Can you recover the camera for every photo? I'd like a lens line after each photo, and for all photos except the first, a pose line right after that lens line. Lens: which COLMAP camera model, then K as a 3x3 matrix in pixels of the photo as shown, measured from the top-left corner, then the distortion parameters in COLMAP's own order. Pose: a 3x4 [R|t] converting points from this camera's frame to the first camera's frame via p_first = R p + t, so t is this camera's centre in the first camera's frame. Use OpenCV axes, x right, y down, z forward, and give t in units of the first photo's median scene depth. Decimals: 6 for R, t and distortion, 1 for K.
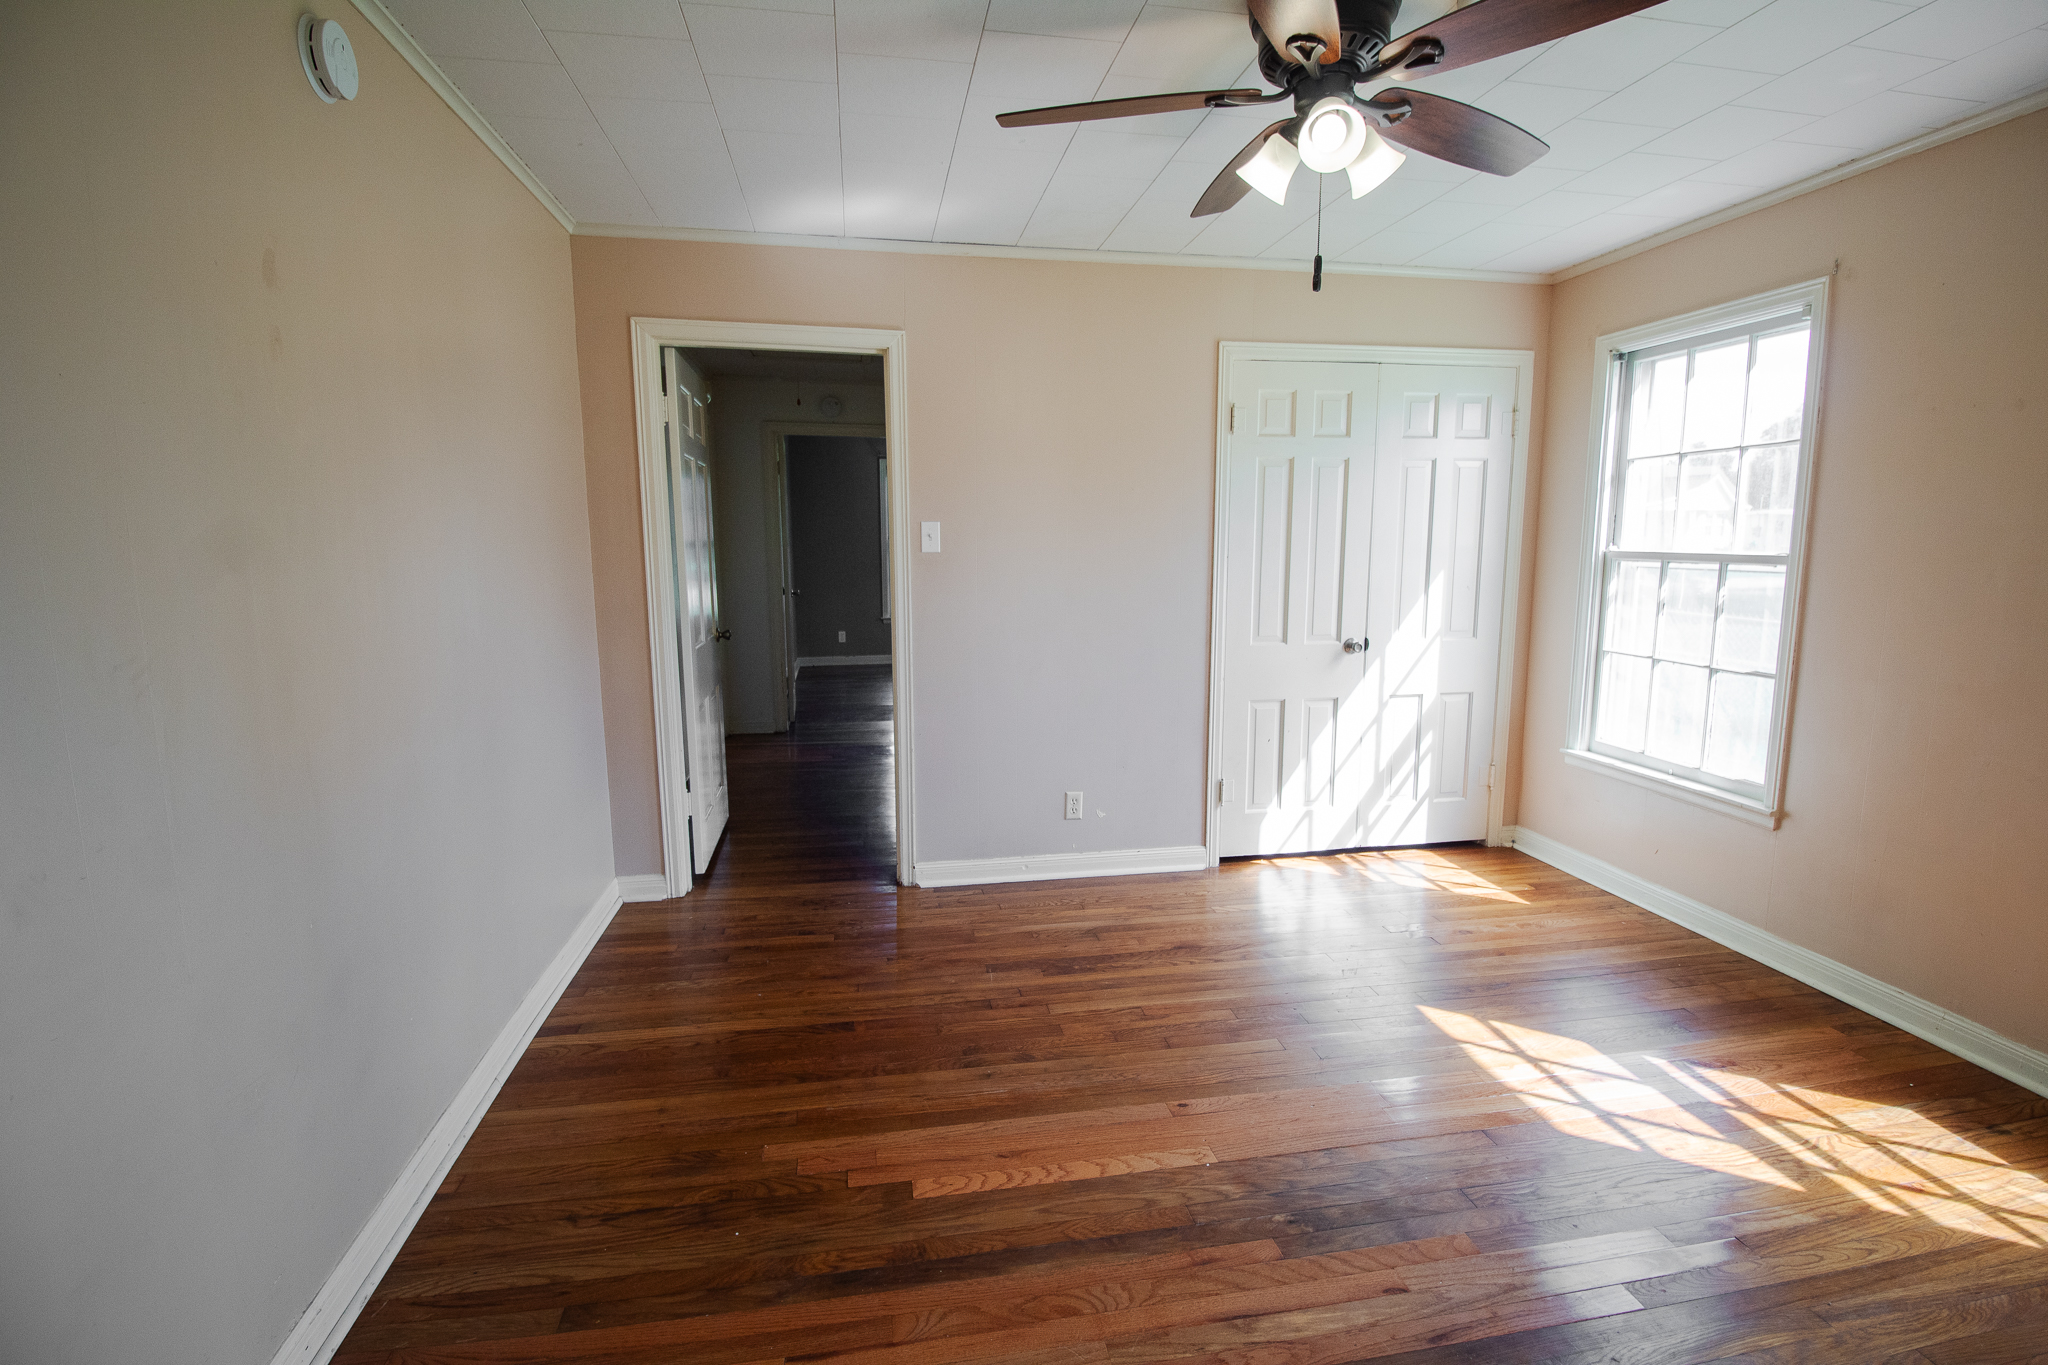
lens RADIAL K [[956.3, 0, 1027.4], [0, 956.3, 672.3], [0, 0, 1]] dist [-0.001285, -0.008740]
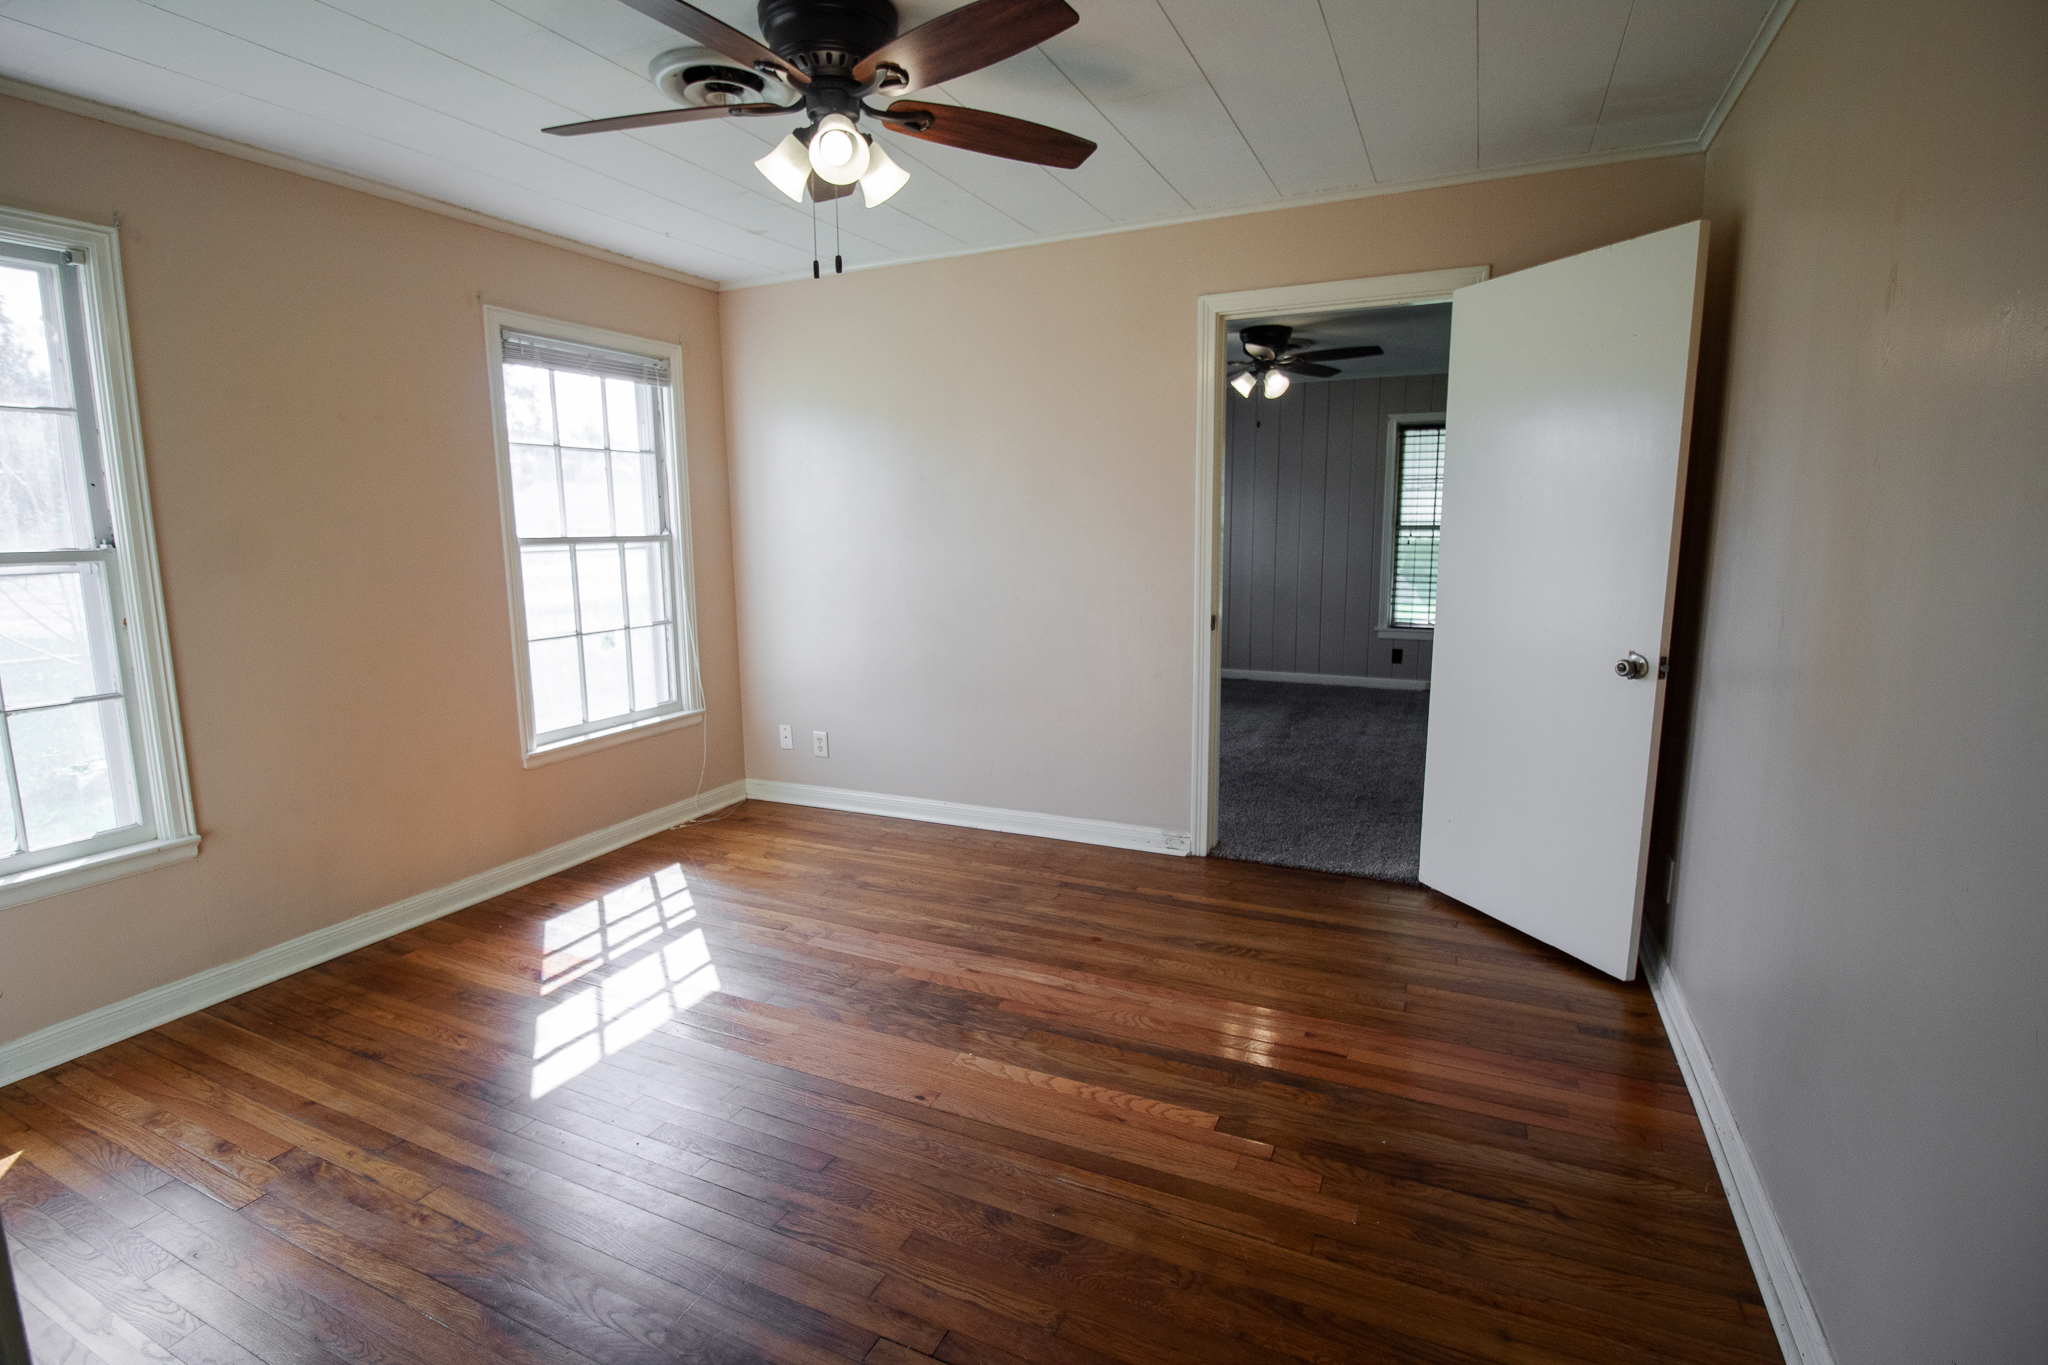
lens RADIAL K [[954.8, 0, 1025.5], [0, 954.8, 668.5], [0, 0, 1]] dist [0.000162, -0.011813]
pose [[-0.818727, -0.074738, 0.569298, -0.342360], [0.093404, 0.960950, 0.260482, -0.162184], [-0.566534, 0.266438, -0.779775, 1.209577]]
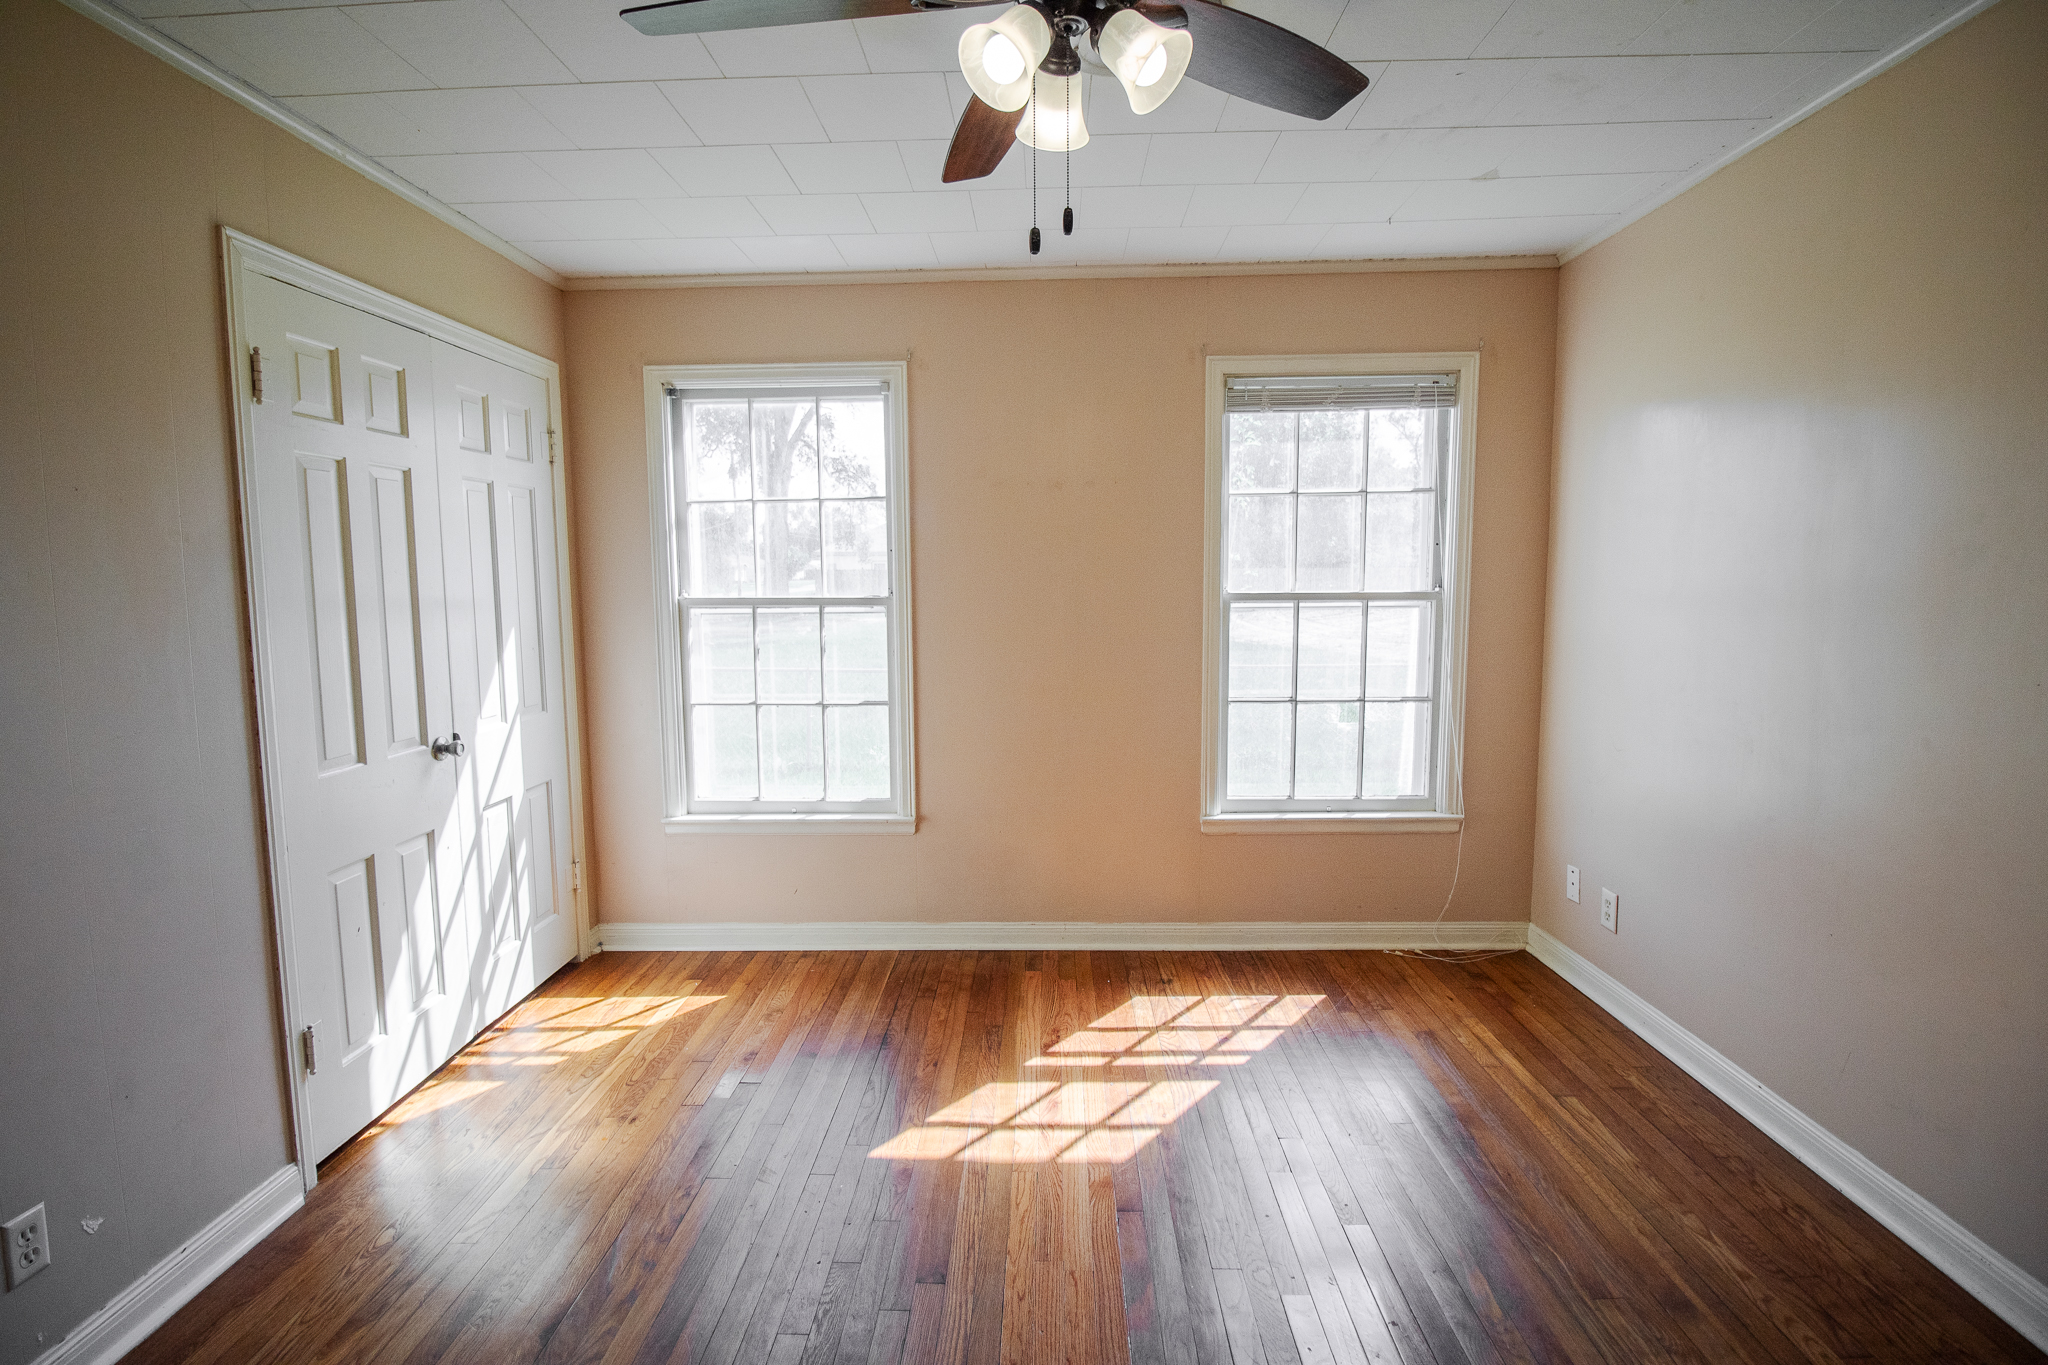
lens RADIAL K [[954.8, 0, 1025.5], [0, 954.8, 668.5], [0, 0, 1]] dist [0.000162, -0.011813]
pose [[0.199237, -0.096073, 0.975230, -0.299423], [0.145066, 0.987110, 0.067606, -0.091440], [-0.969154, 0.128003, 0.210606, 0.602663]]
